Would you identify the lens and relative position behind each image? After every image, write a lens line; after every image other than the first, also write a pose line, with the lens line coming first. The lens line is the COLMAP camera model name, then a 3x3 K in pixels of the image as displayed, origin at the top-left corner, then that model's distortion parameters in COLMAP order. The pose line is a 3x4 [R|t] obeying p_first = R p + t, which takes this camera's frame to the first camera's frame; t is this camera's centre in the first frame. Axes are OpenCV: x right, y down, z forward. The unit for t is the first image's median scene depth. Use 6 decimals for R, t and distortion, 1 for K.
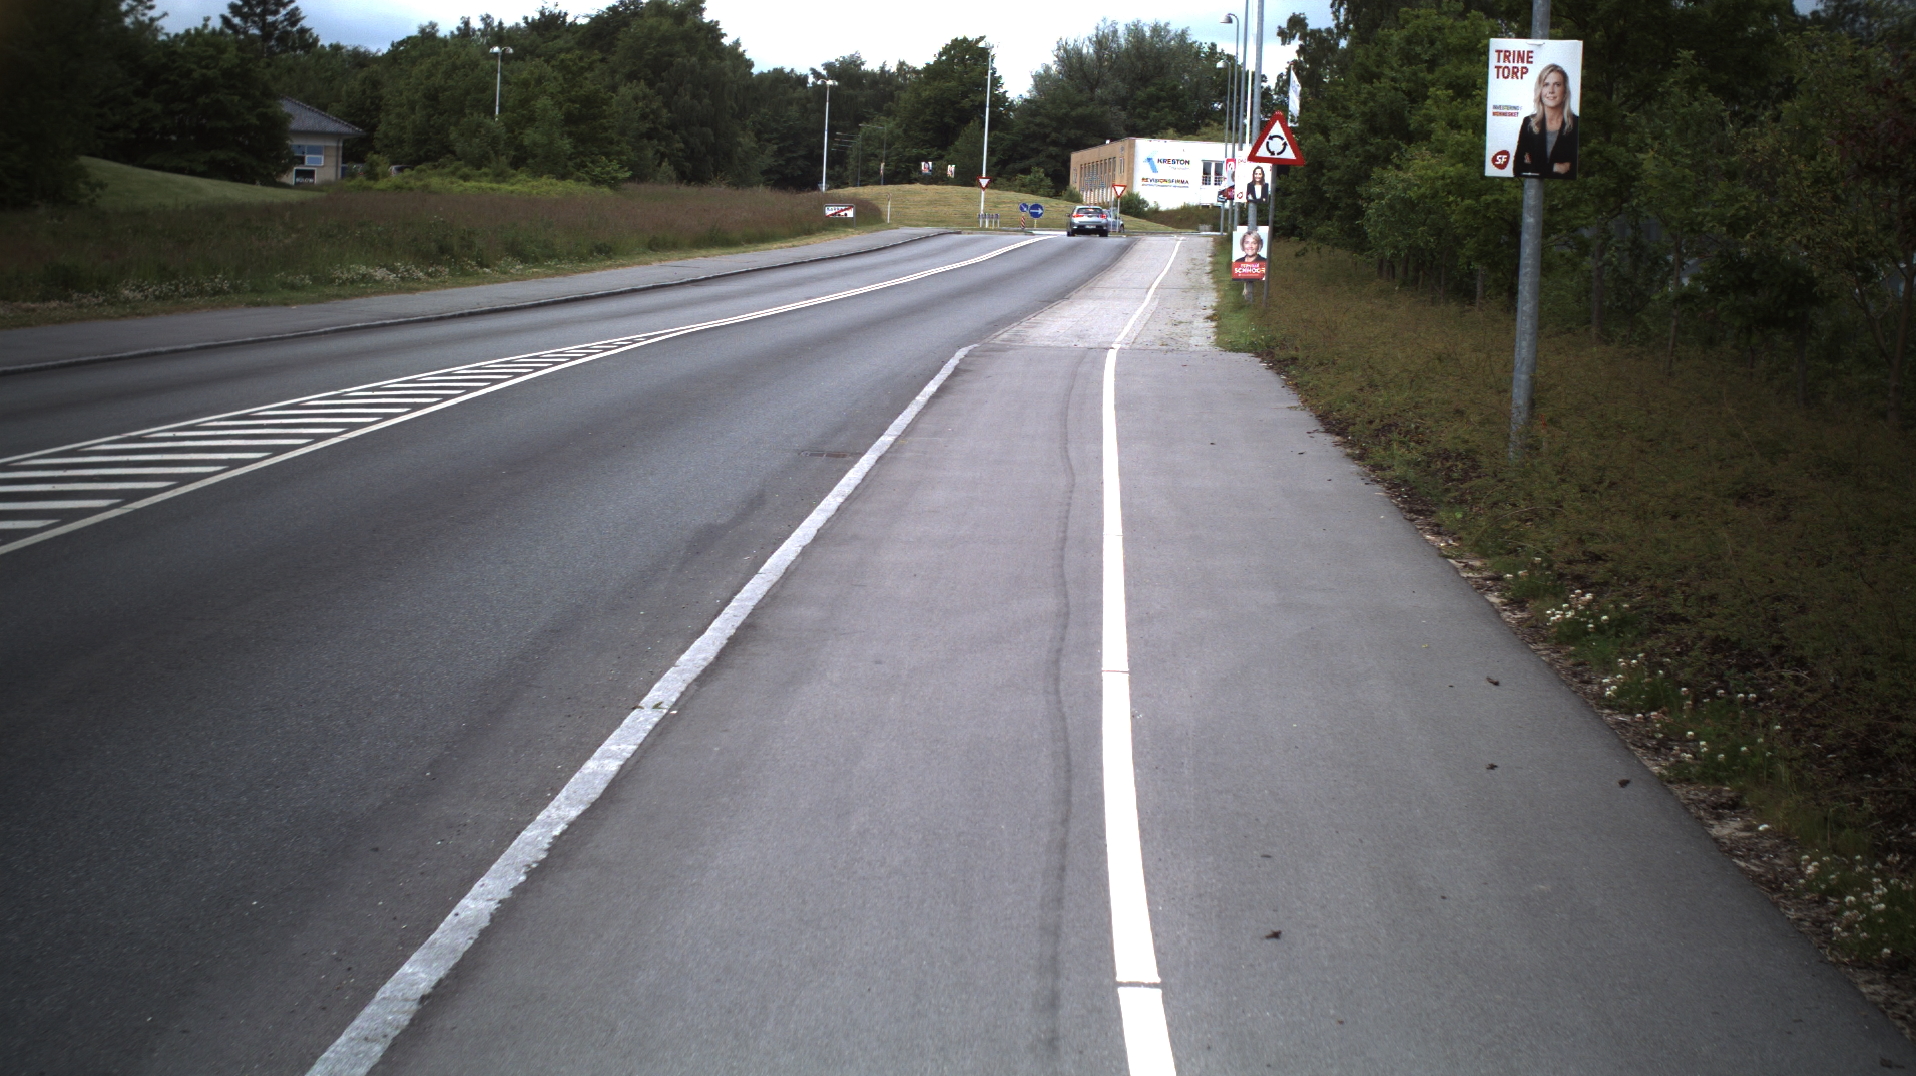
lens RADIAL K [[3426.1, 0, 940.4], [0, 3426.1, 531.3], [0, 0, 1]] dist [-0.261742, 0.000000]
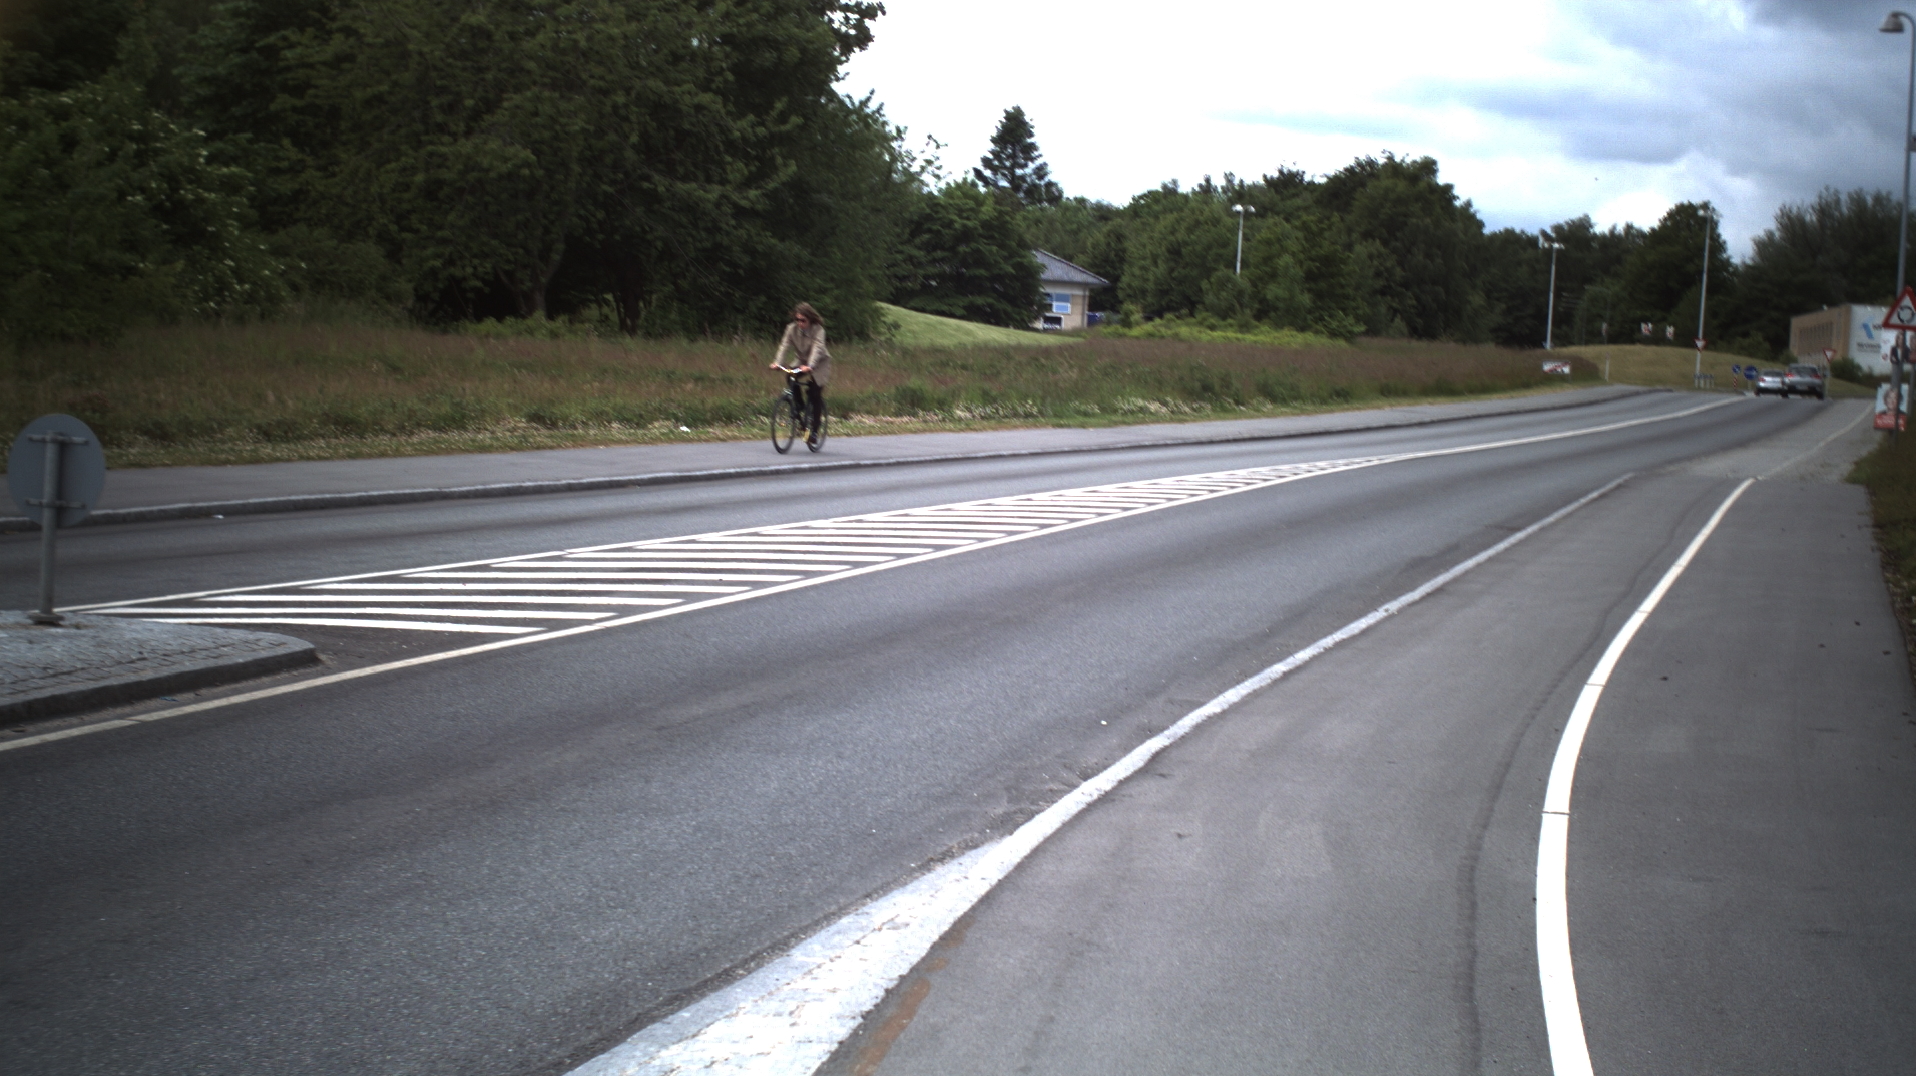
lens RADIAL K [[3426.1, 0, 969.3], [0, 3426.1, 540.2], [0, 0, 1]] dist [-0.261742, 0.000000]
pose [[0.979035, 0.027177, -0.201873, 0.014875], [-0.035725, 0.998607, -0.038820, 0.020077], [0.200536, 0.045218, 0.978642, -0.186621]]
